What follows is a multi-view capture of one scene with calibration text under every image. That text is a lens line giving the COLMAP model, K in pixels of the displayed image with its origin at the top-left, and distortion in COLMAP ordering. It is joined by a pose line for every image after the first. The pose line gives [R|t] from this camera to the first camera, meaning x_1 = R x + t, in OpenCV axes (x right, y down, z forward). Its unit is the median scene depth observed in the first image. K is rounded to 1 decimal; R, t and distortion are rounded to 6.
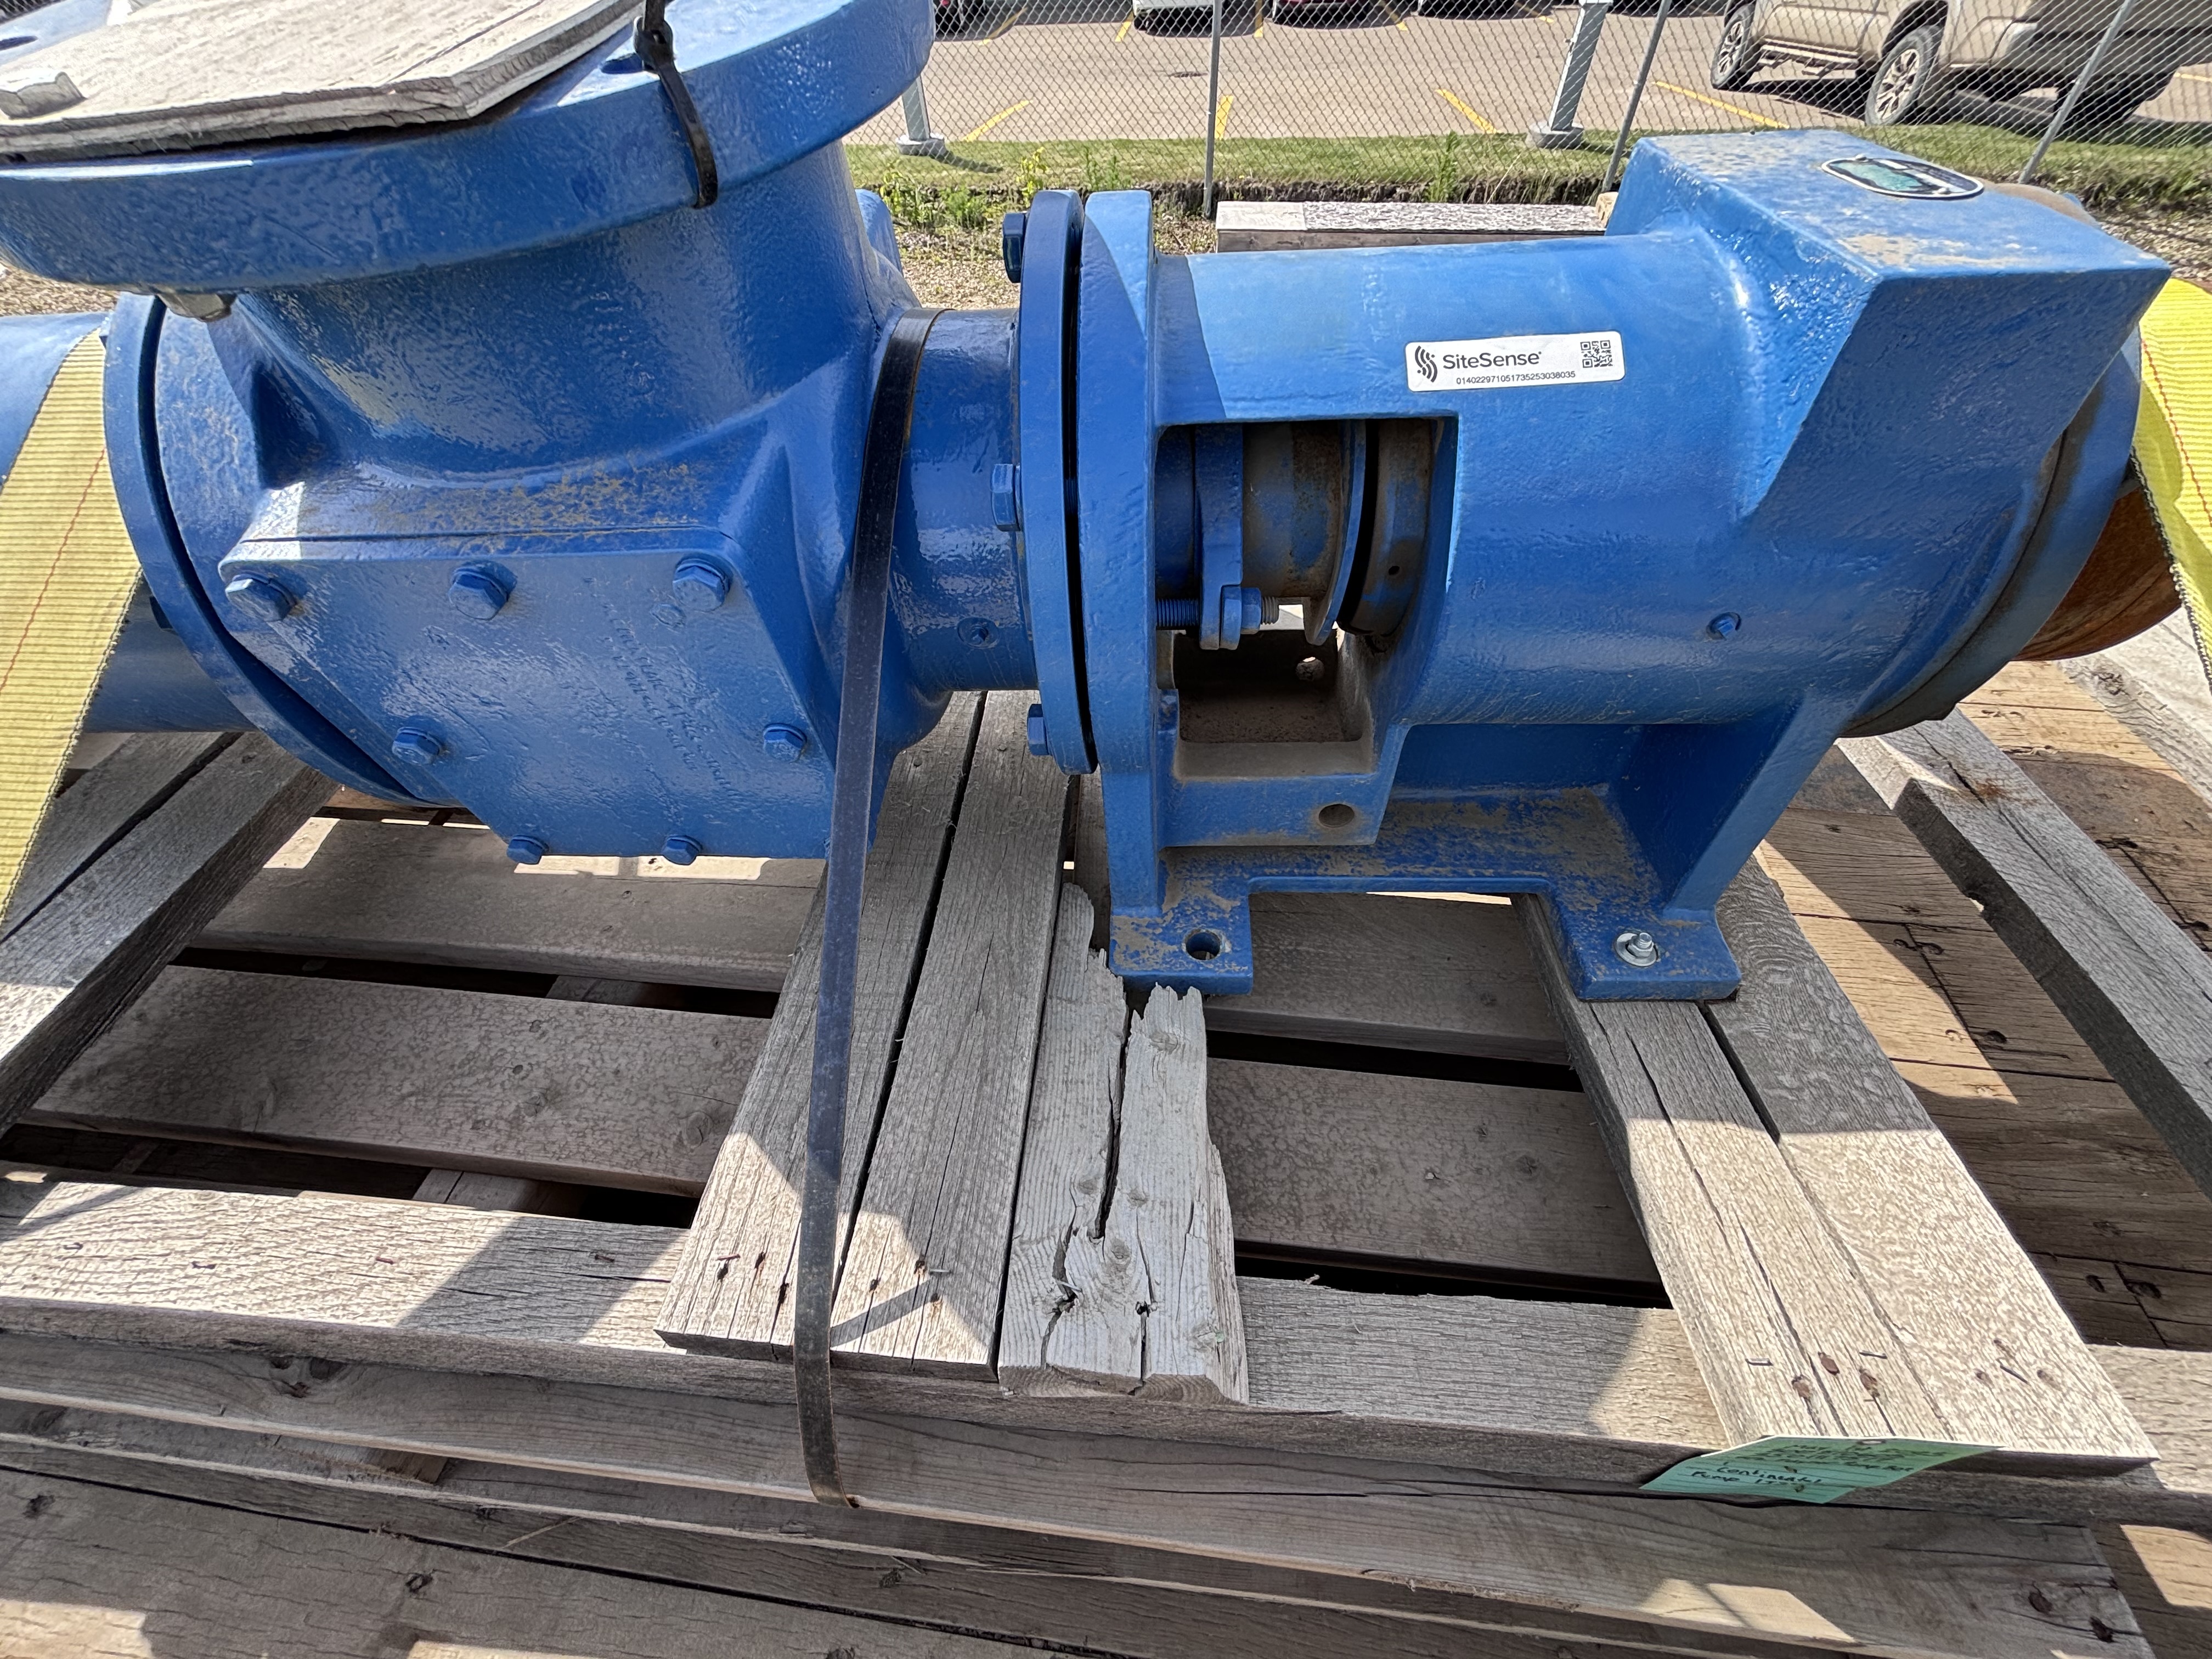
lens RADIAL K [[887.2, 0, 1106.4], [0, 887.2, 819.8], [0, 0, 1]] dist [-0.009546, -0.000155]
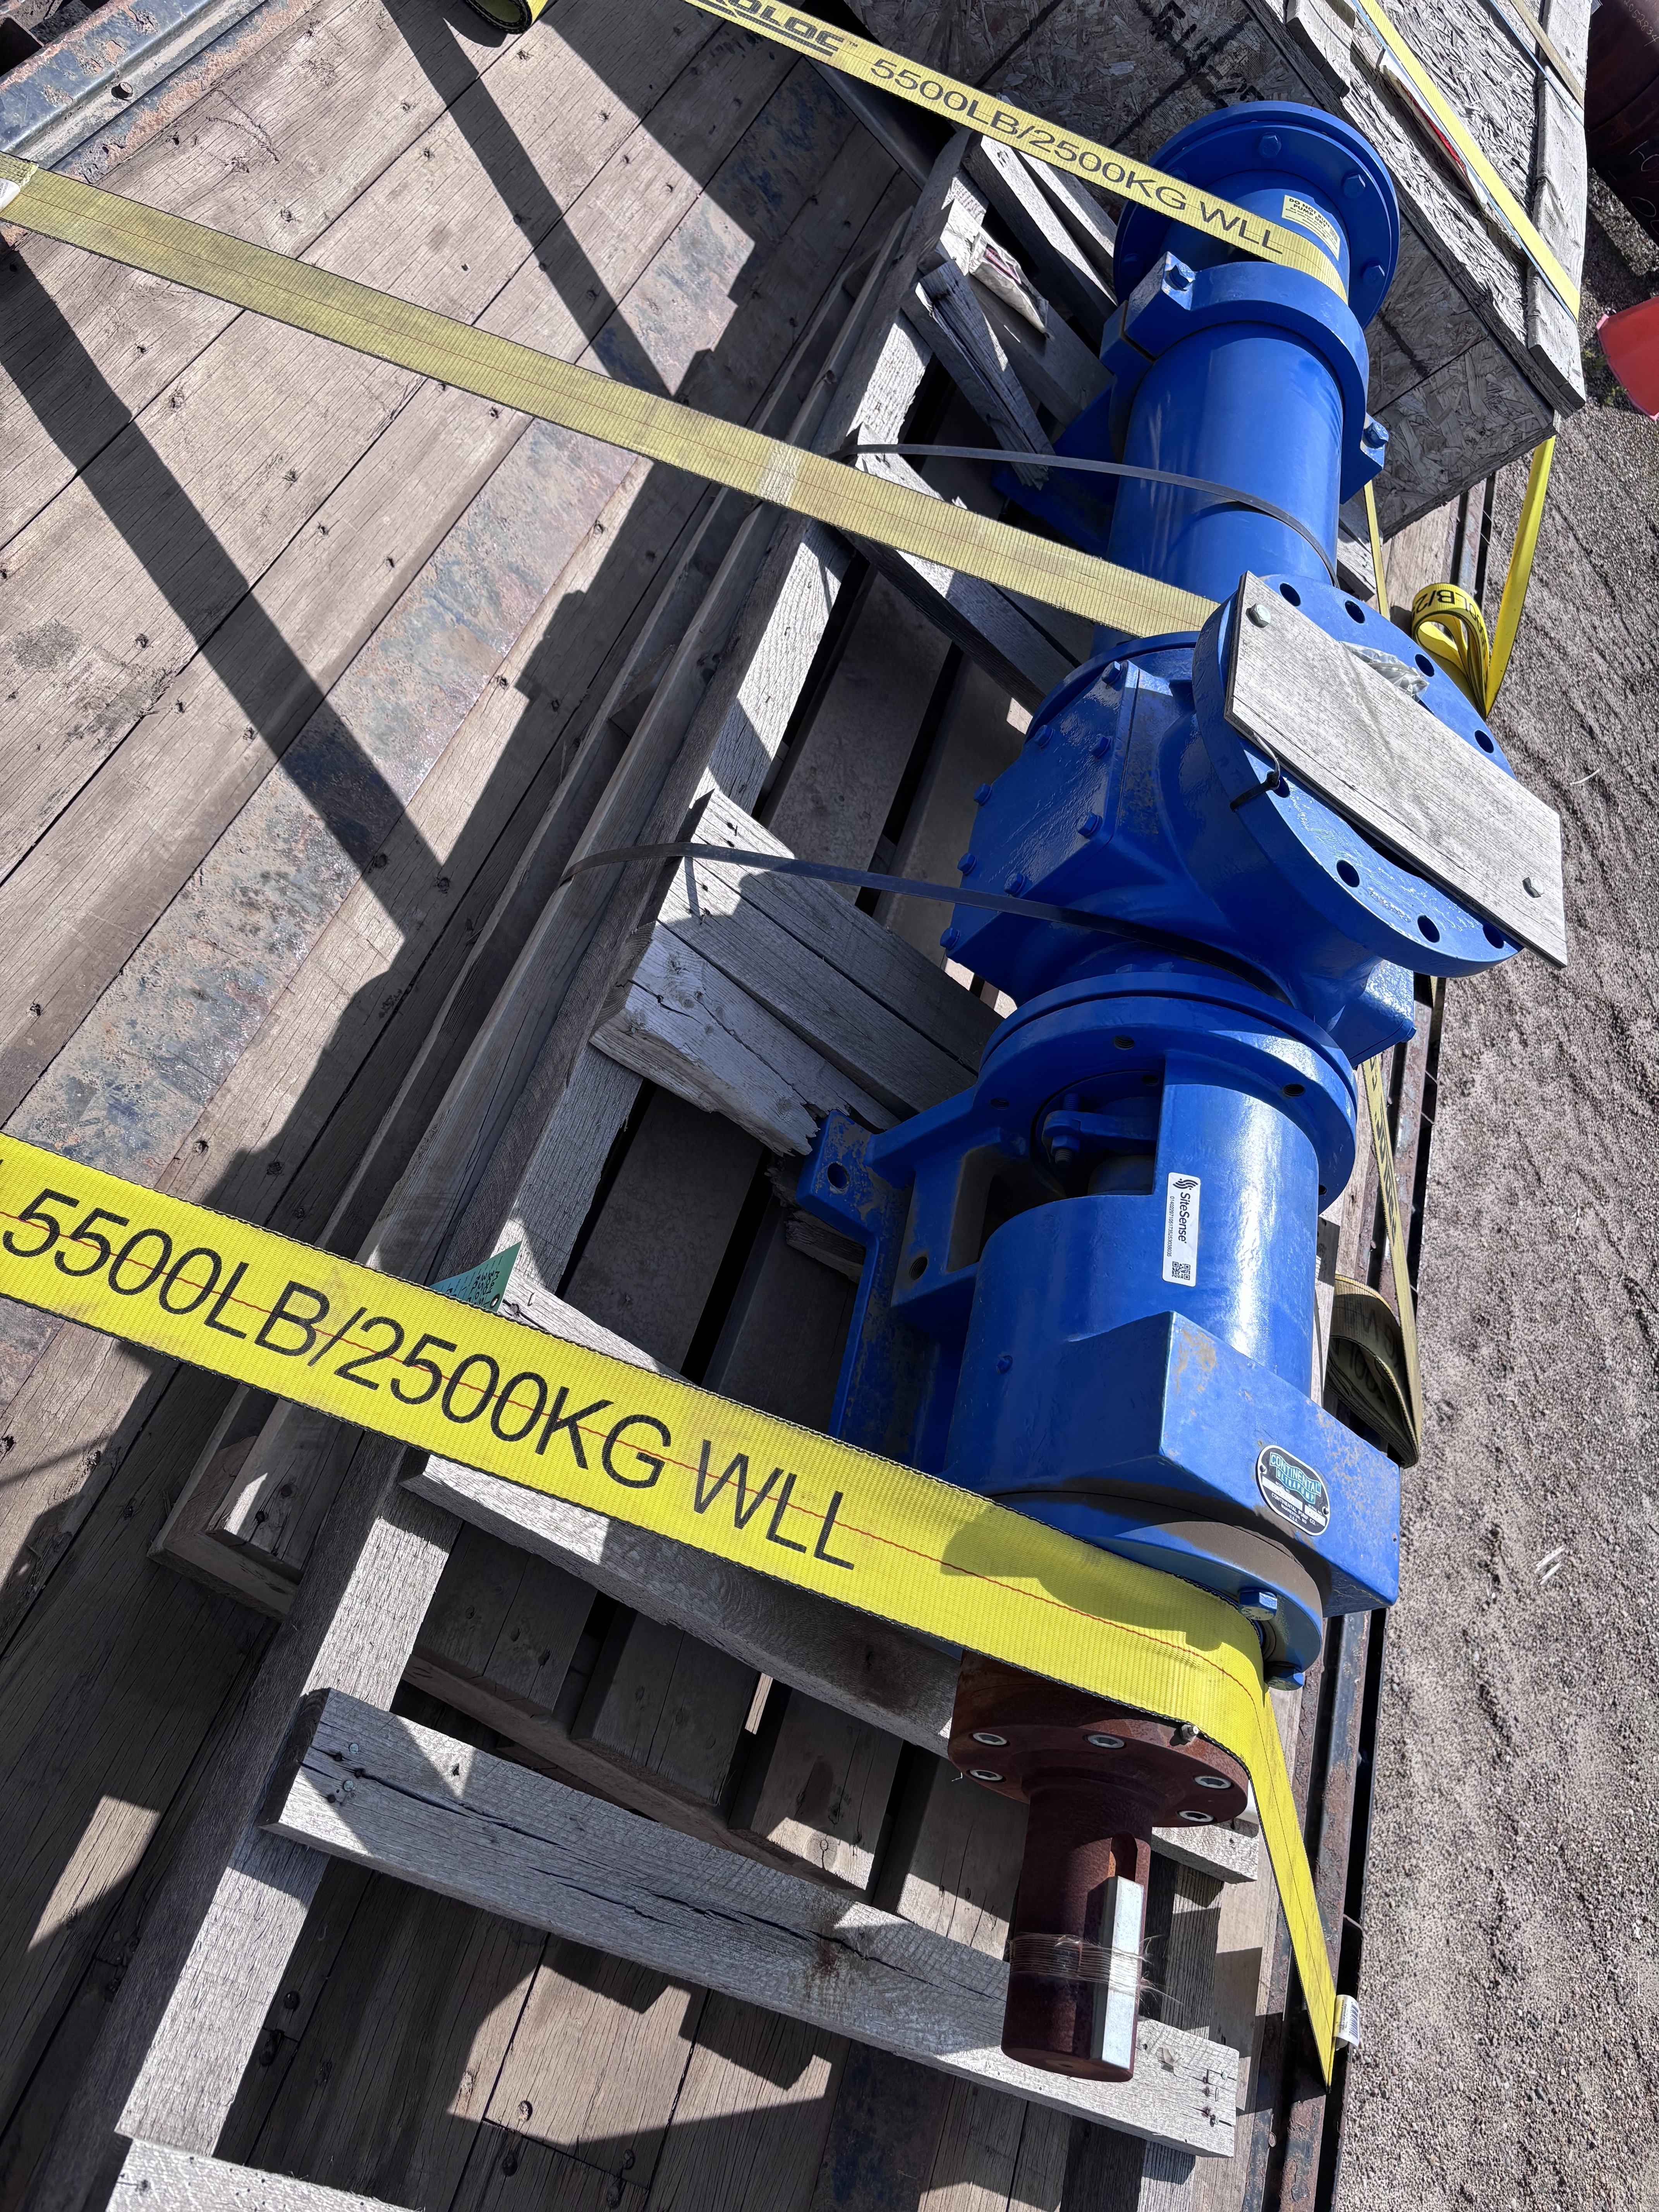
lens RADIAL K [[1696.1, 0, 831.4], [0, 1696.1, 1107.0], [0, 0, 1]] dist [-0.042949, 0.021706]
pose [[-0.196289, 0.828242, -0.524867, 1.745654], [-0.978230, -0.128643, 0.162837, -0.316851], [0.067348, 0.545404, 0.835463, -1.506150]]
